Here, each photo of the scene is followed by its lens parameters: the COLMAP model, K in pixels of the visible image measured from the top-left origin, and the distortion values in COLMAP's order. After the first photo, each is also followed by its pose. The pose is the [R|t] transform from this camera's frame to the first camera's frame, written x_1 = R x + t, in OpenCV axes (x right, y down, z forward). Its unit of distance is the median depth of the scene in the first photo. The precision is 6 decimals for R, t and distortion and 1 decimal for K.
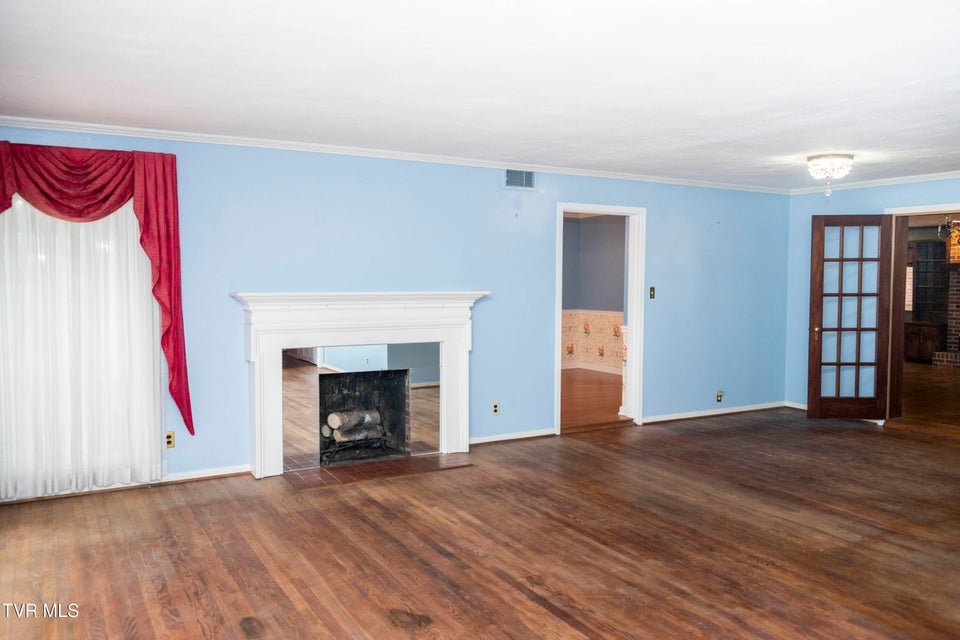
lens RADIAL K [[760.9, 0, 478.2], [0, 760.9, 321.2], [0, 0, 1]] dist [0.017923, -0.007441]
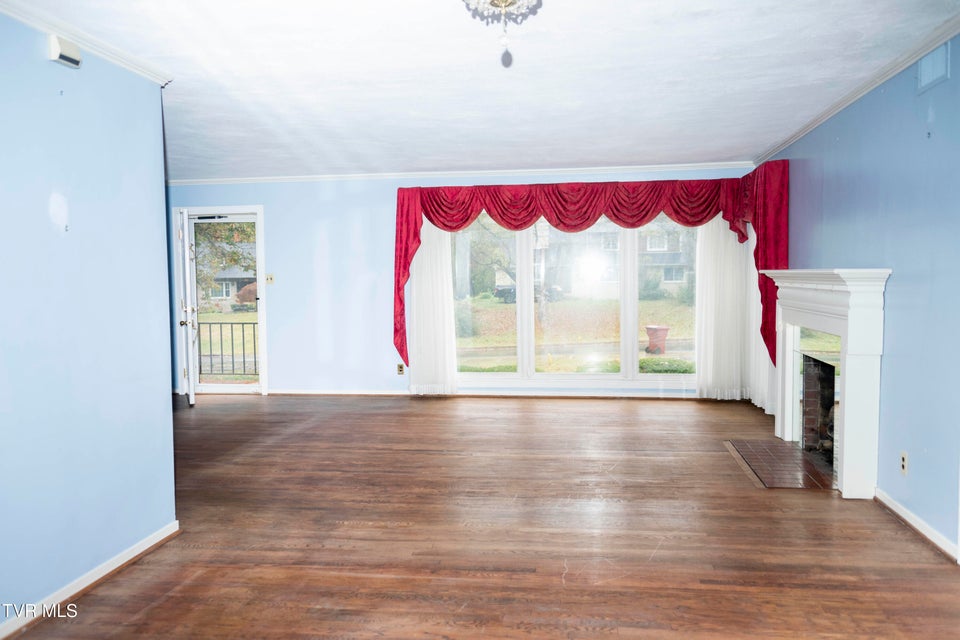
lens RADIAL K [[760.9, 0, 478.2], [0, 760.9, 321.2], [0, 0, 1]] dist [0.017923, -0.007441]
pose [[-0.619222, 0.050096, -0.783616, 0.977205], [-0.042064, 0.994414, 0.096811, -0.059370], [0.784088, 0.092909, -0.613656, 1.515999]]
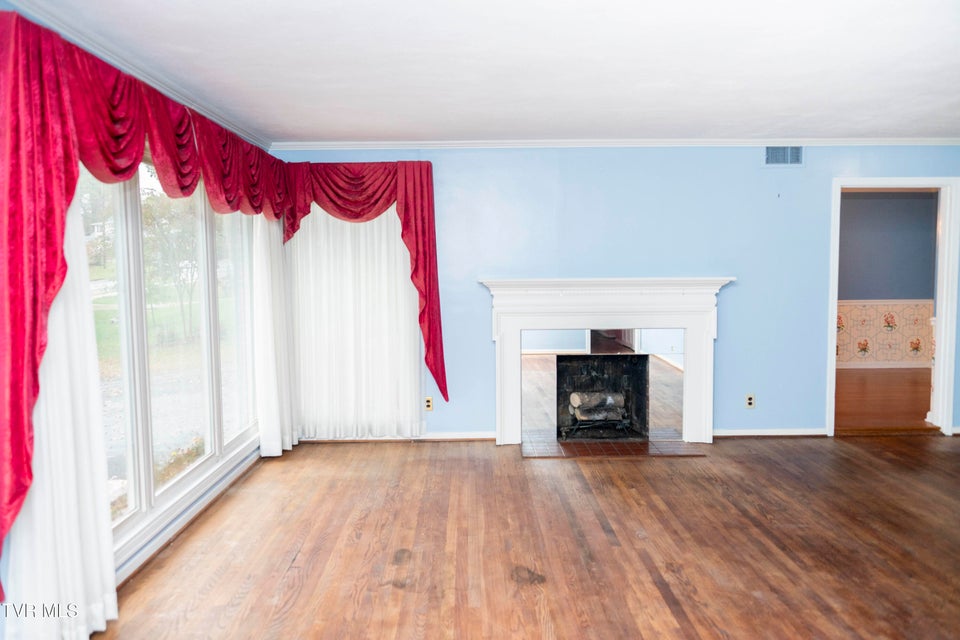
lens RADIAL K [[760.9, 0, 478.2], [0, 760.9, 321.2], [0, 0, 1]] dist [0.017923, -0.007441]
pose [[0.874046, 0.024048, -0.485248, 0.255547], [-0.017288, 0.999681, 0.018403, 0.005060], [0.485536, -0.007696, 0.874183, 0.010808]]
